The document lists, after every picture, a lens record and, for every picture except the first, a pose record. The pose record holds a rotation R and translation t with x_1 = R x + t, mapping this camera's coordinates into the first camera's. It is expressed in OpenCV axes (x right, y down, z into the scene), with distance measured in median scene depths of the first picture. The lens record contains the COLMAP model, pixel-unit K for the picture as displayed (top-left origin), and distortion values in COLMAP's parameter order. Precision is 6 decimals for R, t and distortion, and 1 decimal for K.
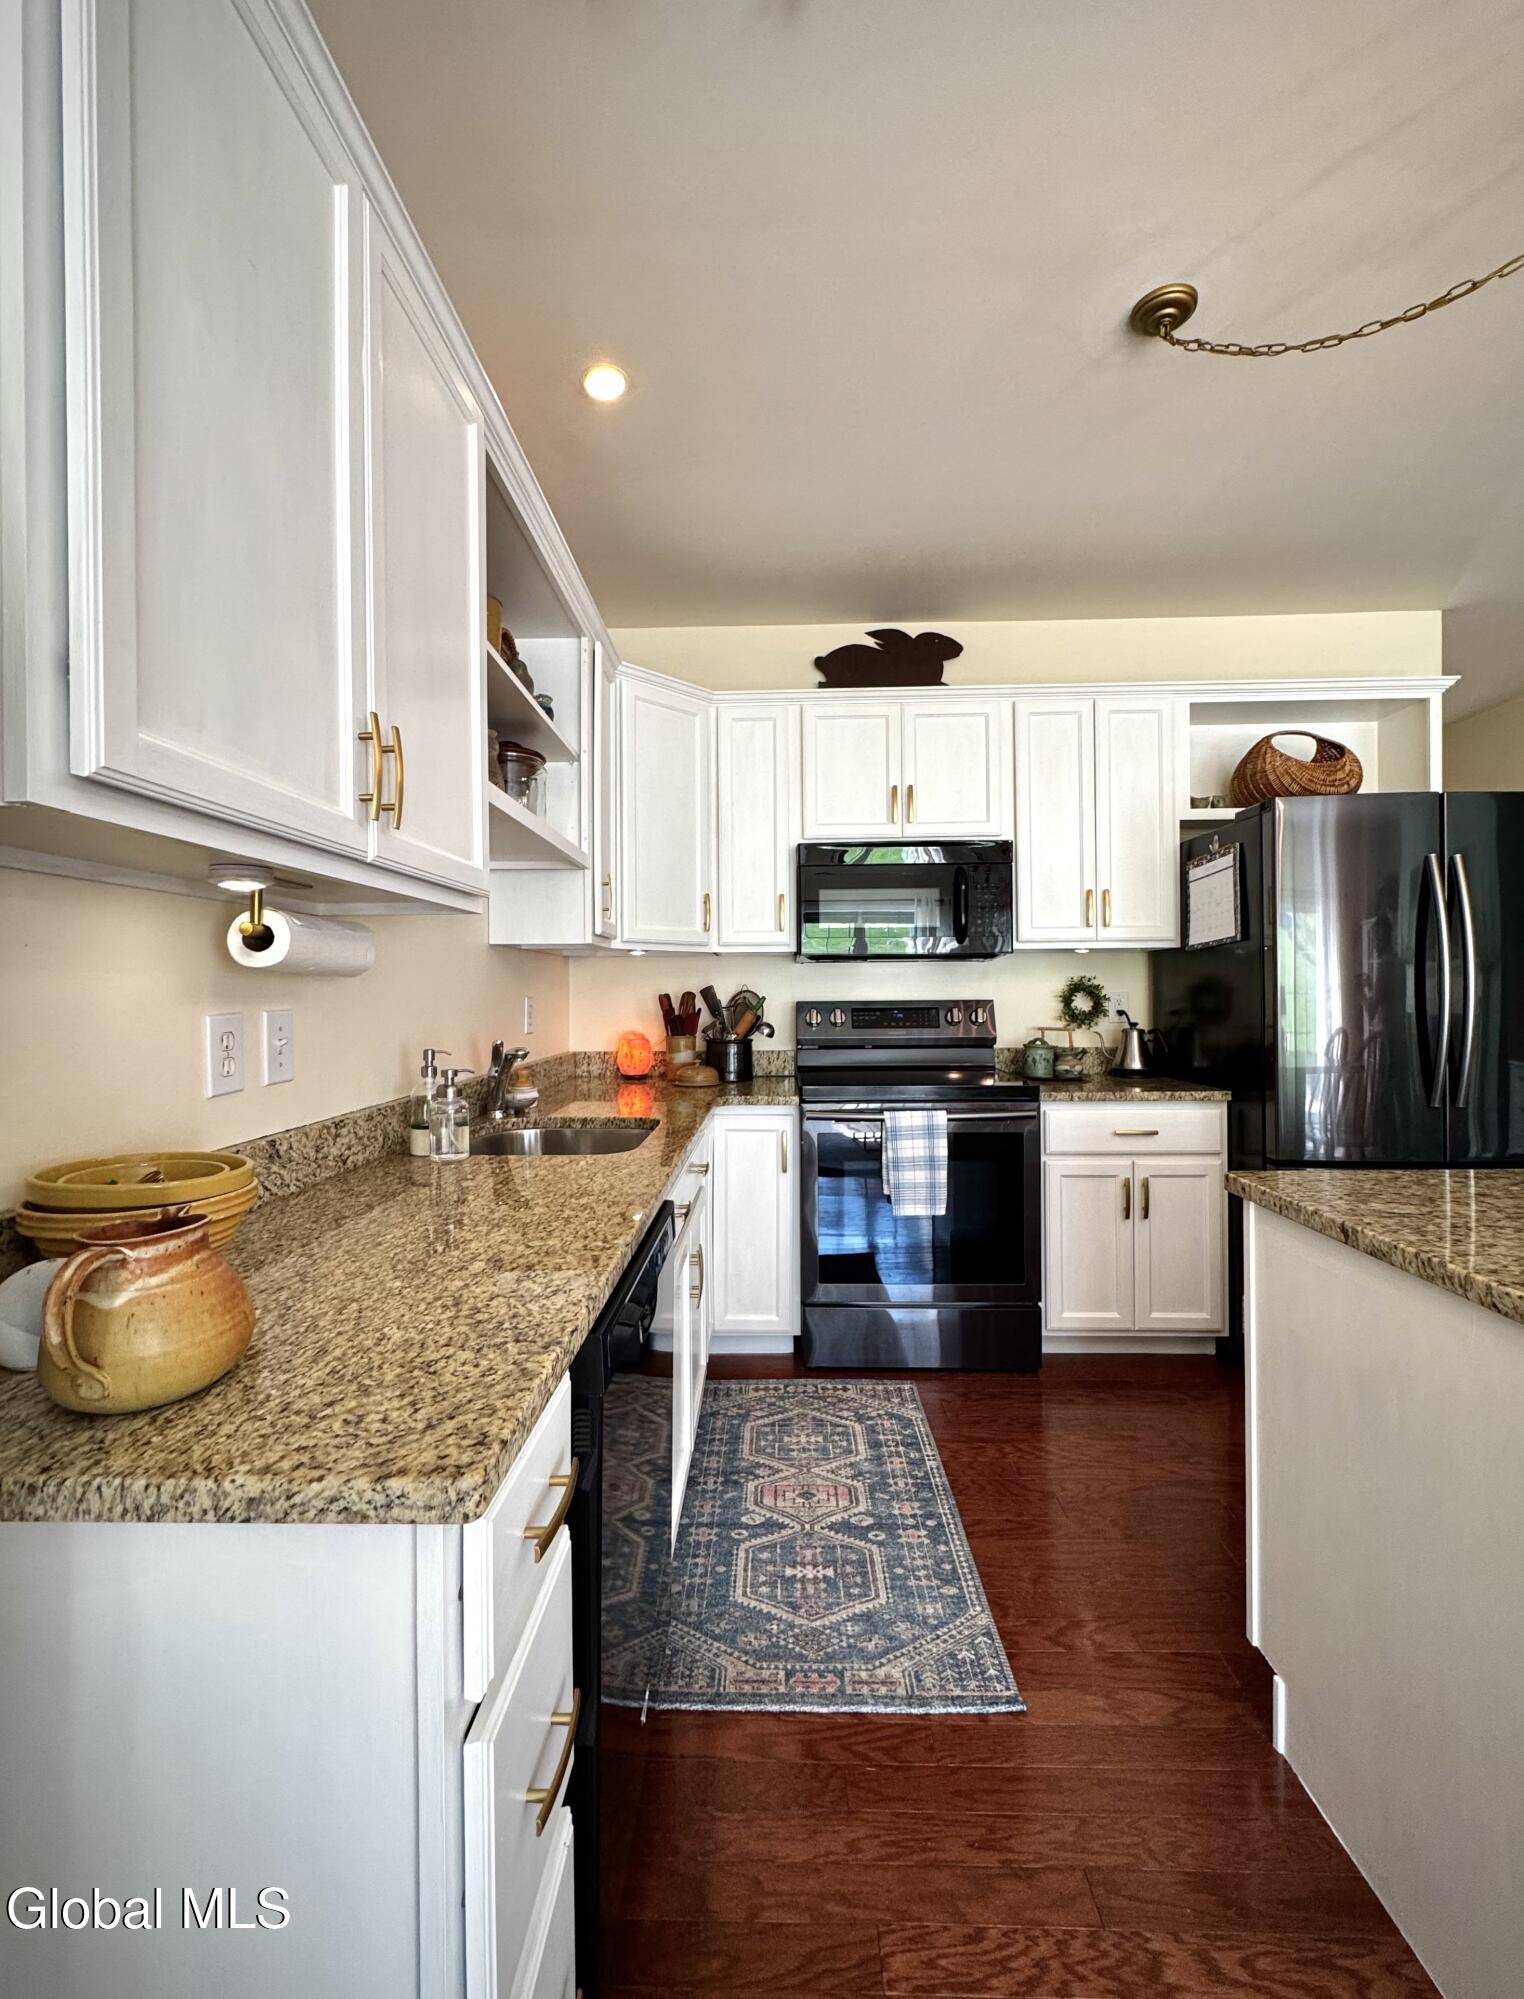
lens RADIAL K [[841.0, 0, 755.2], [0, 841.0, 995.9], [0, 0, 1]] dist [-0.001537, -0.001027]
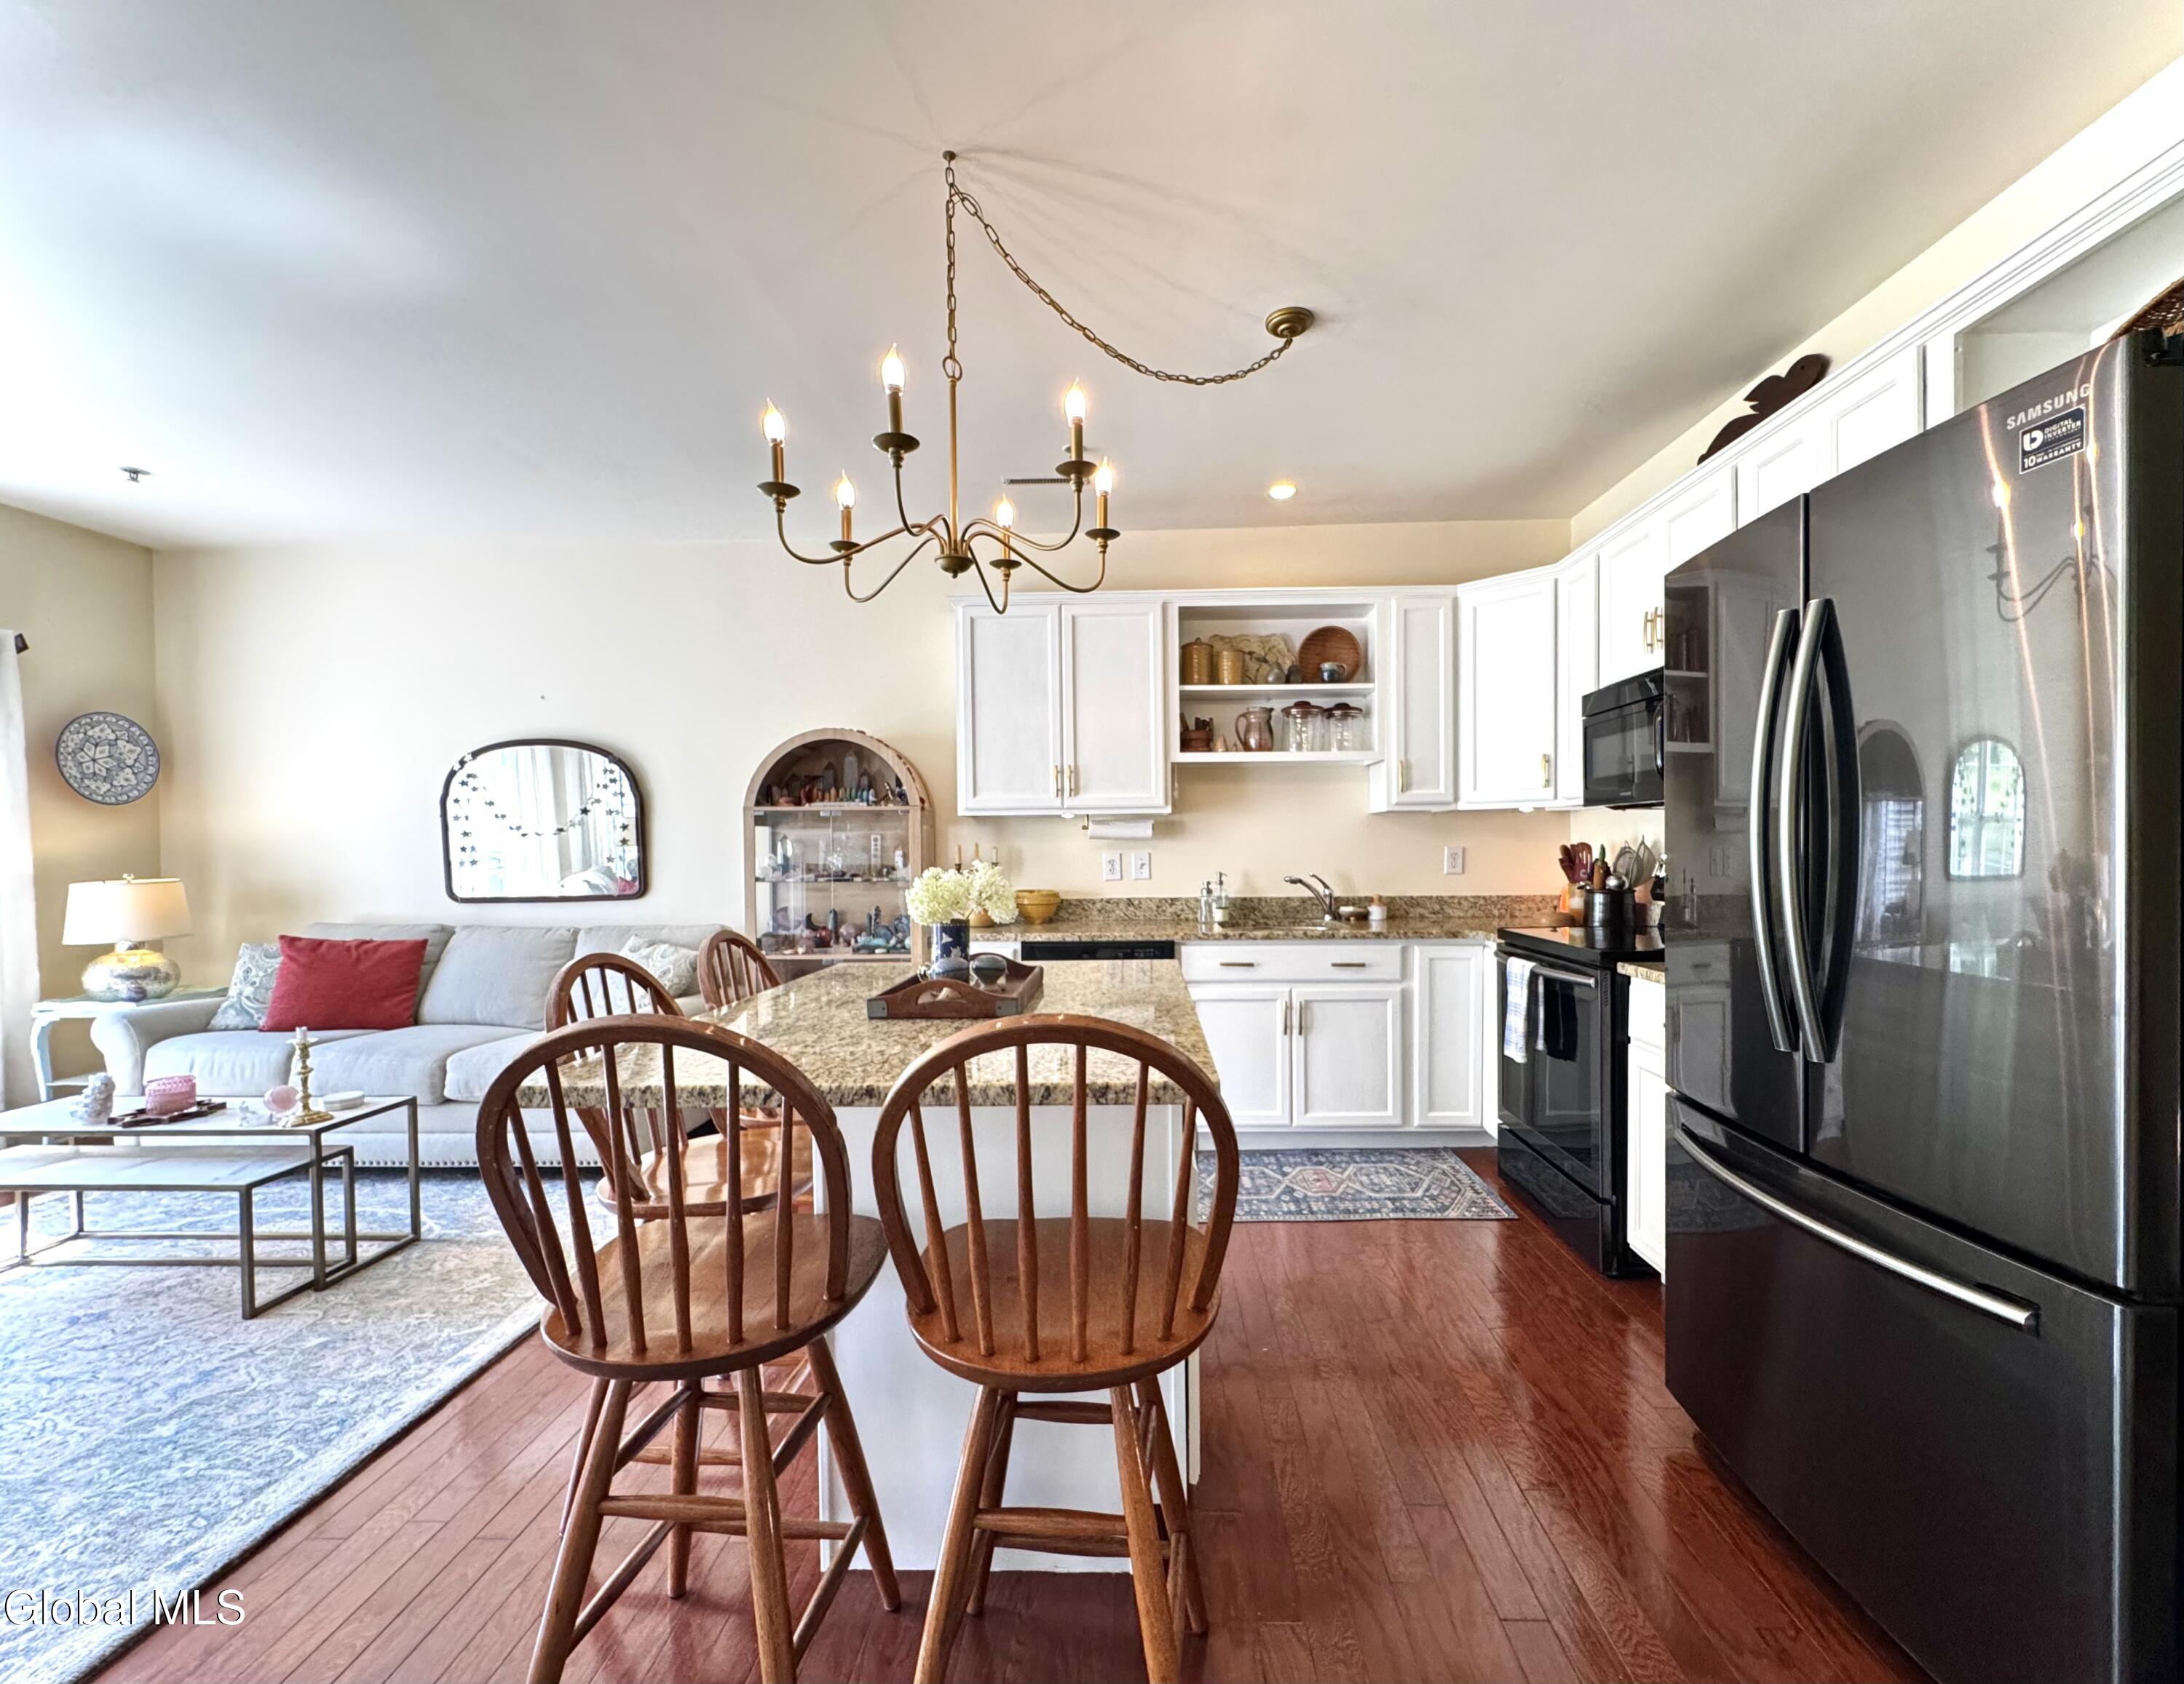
lens RADIAL K [[918.8, 0, 1132.1], [0, 918.8, 863.8], [0, 0, 1]] dist [-0.001537, -0.001027]
pose [[0.017704, 0.025081, -0.999529, 1.099066], [0.005905, 0.999665, 0.025189, -0.010018], [0.999826, -0.006348, 0.017550, 0.420476]]
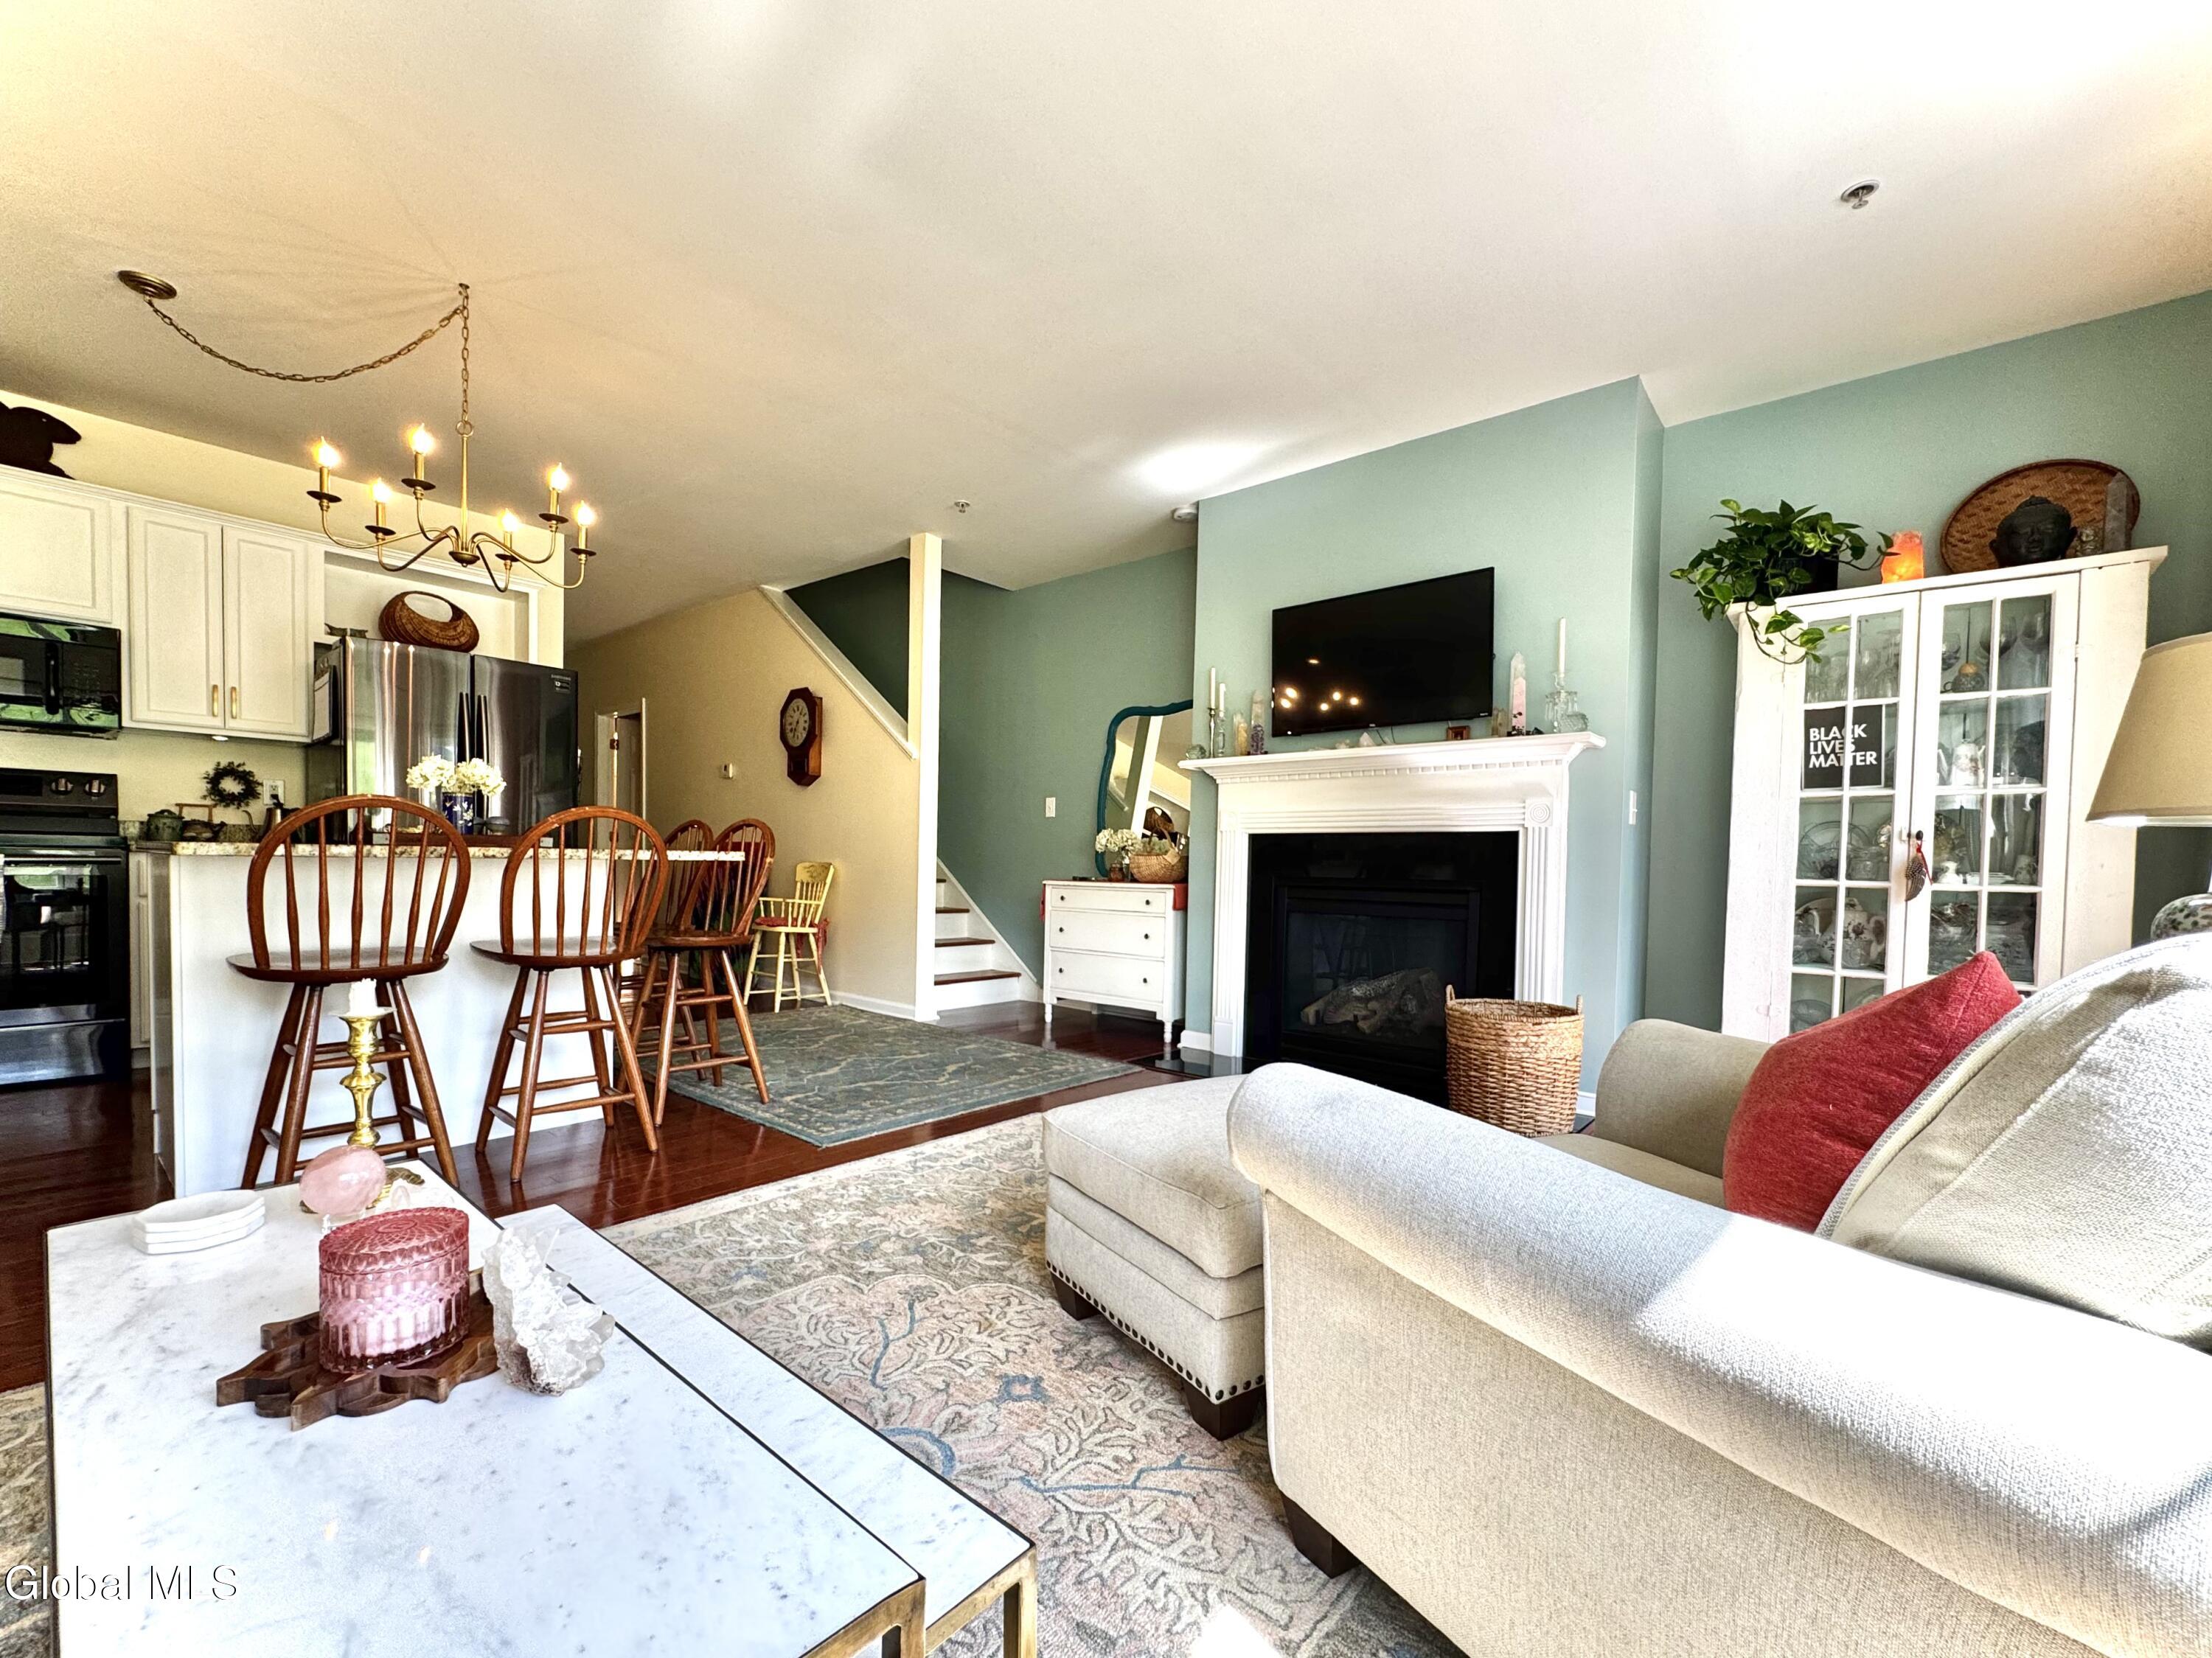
lens RADIAL K [[927.0, 0, 1081.2], [0, 927.0, 890.6], [0, 0, 1]] dist [0.001198, -0.001446]
pose [[0.627259, -0.004286, 0.778799, 0.141136], [-0.022306, 0.999476, 0.023466, 0.106118], [-0.778491, -0.032092, 0.626834, -0.787383]]
